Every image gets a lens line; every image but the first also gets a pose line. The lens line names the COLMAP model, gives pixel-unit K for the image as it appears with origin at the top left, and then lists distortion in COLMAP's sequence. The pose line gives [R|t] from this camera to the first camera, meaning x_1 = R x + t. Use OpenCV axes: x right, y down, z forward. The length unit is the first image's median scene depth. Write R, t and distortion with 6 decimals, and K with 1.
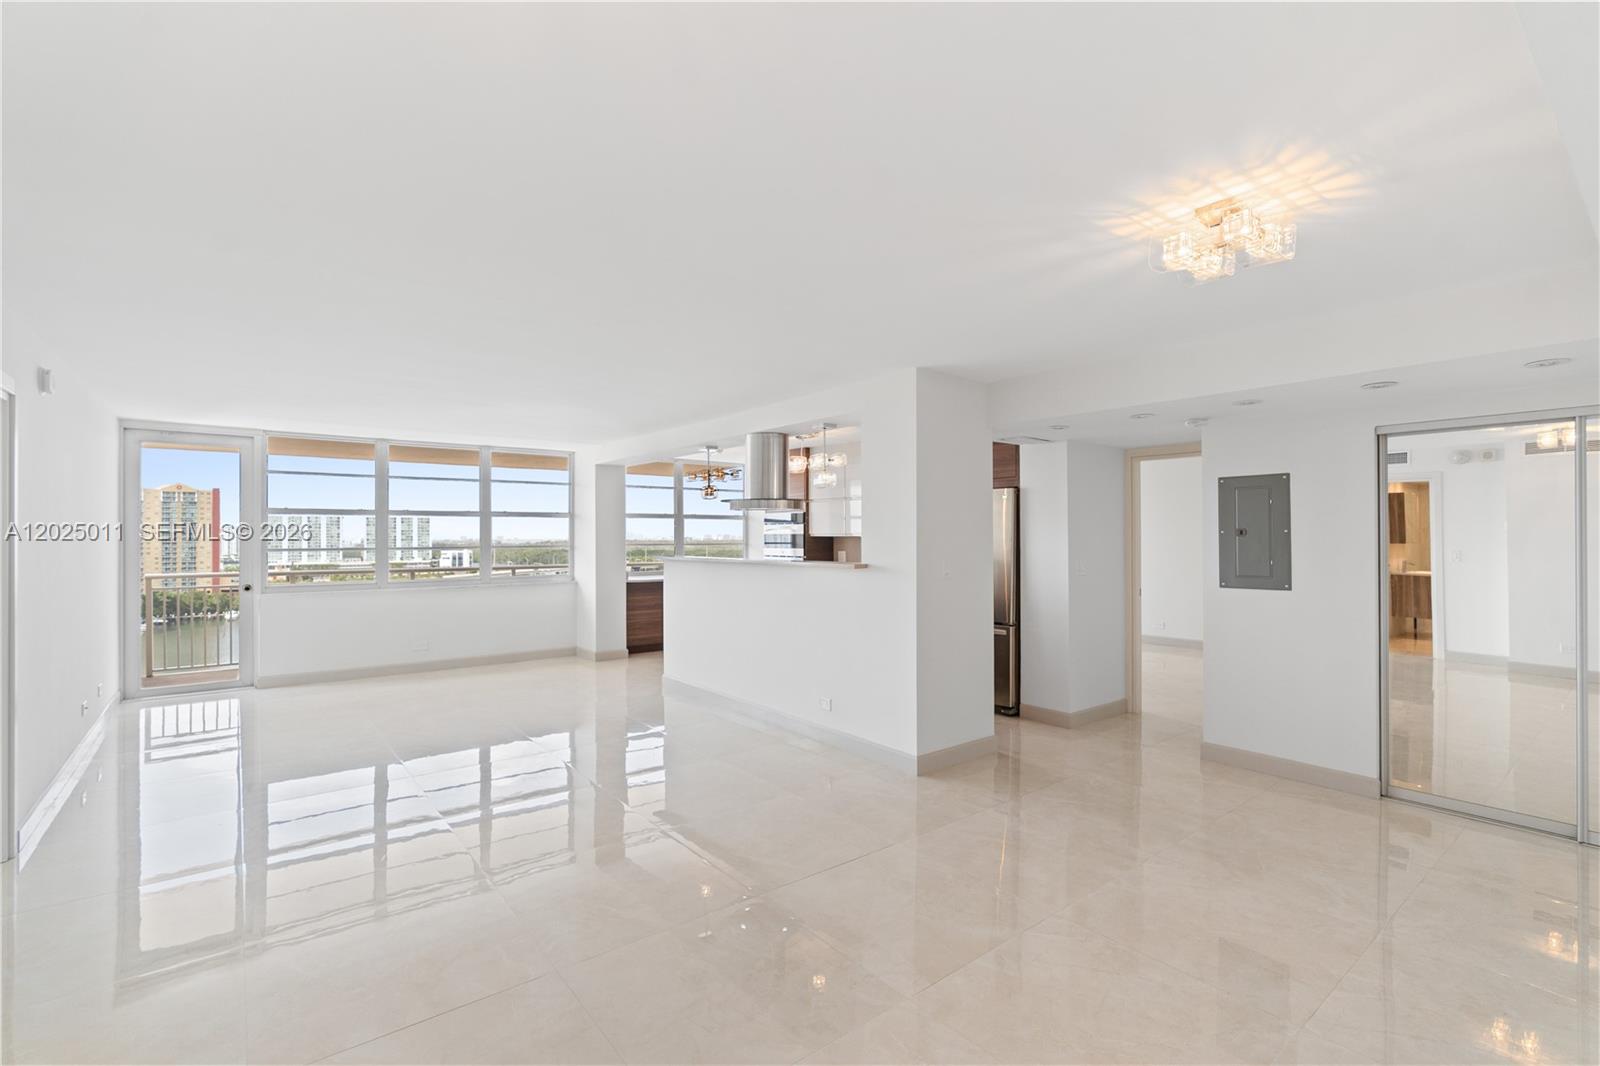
lens RADIAL K [[720.2, 0, 794.7], [0, 720.2, 530.8], [0, 0, 1]] dist [0.002733, 0.000996]
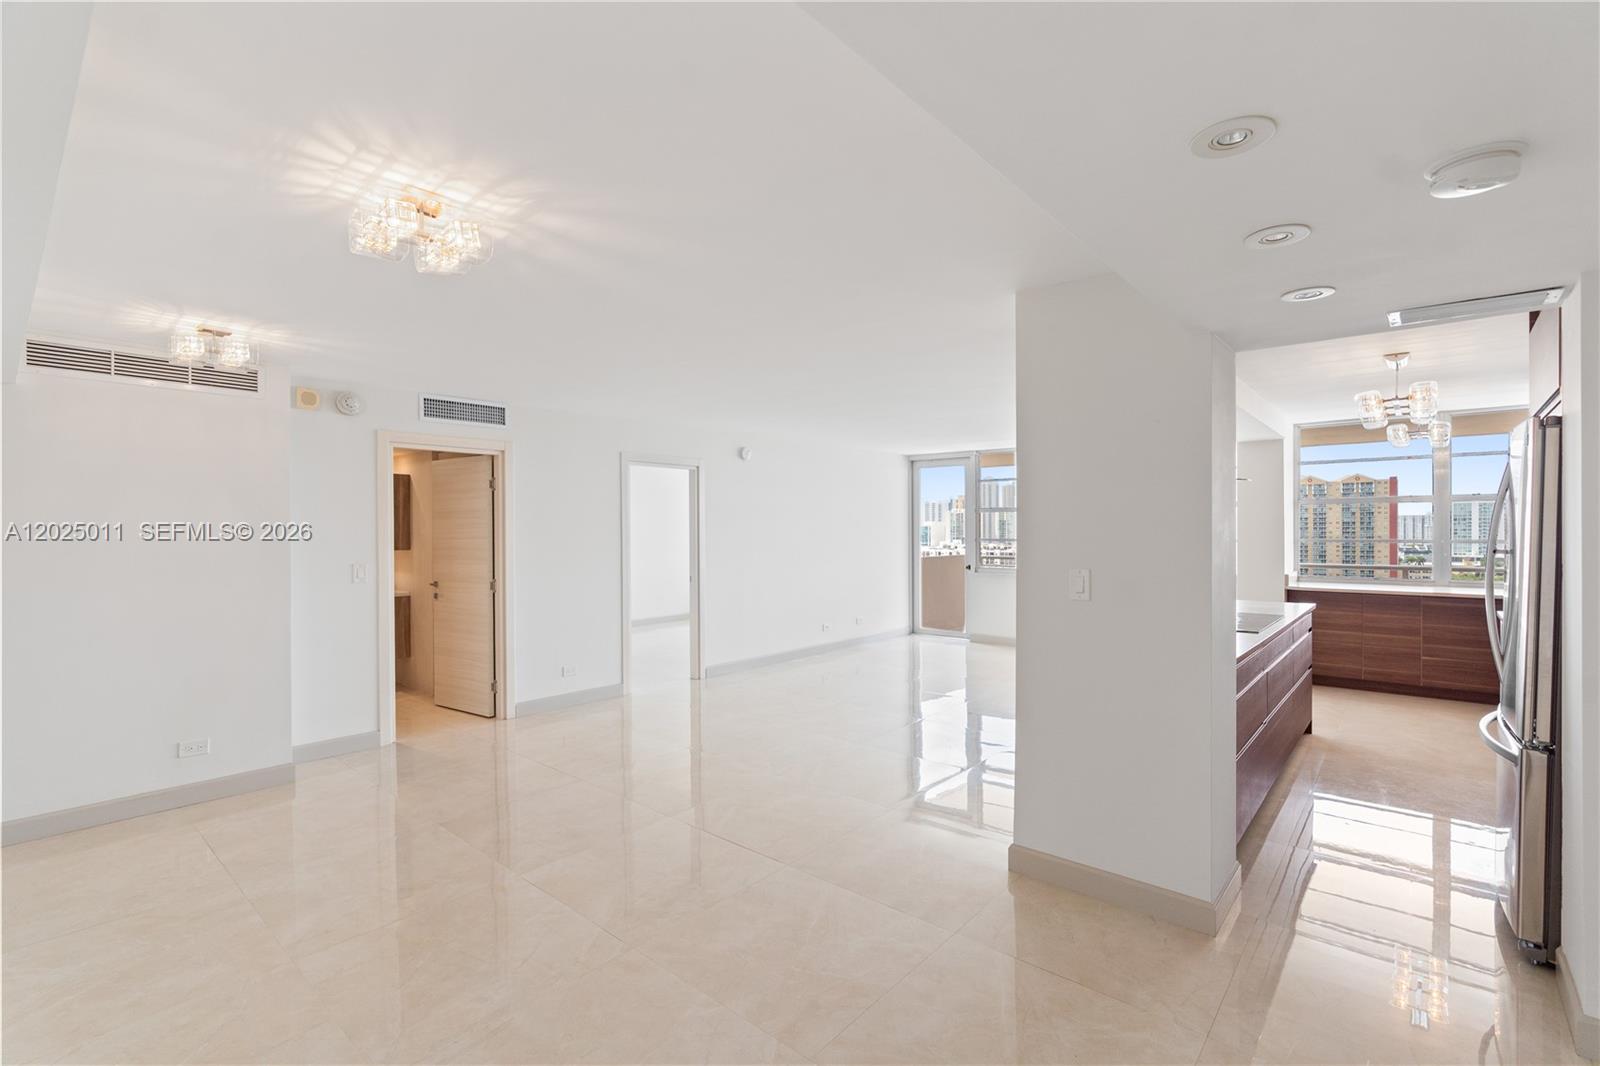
lens RADIAL K [[720.2, 0, 794.7], [0, 720.2, 530.8], [0, 0, 1]] dist [0.002733, 0.000996]
pose [[0.171626, 0.001346, -0.985161, 0.566085], [0.013722, 0.999899, 0.003756, -0.000590], [0.985067, -0.014163, 0.171591, 0.460347]]
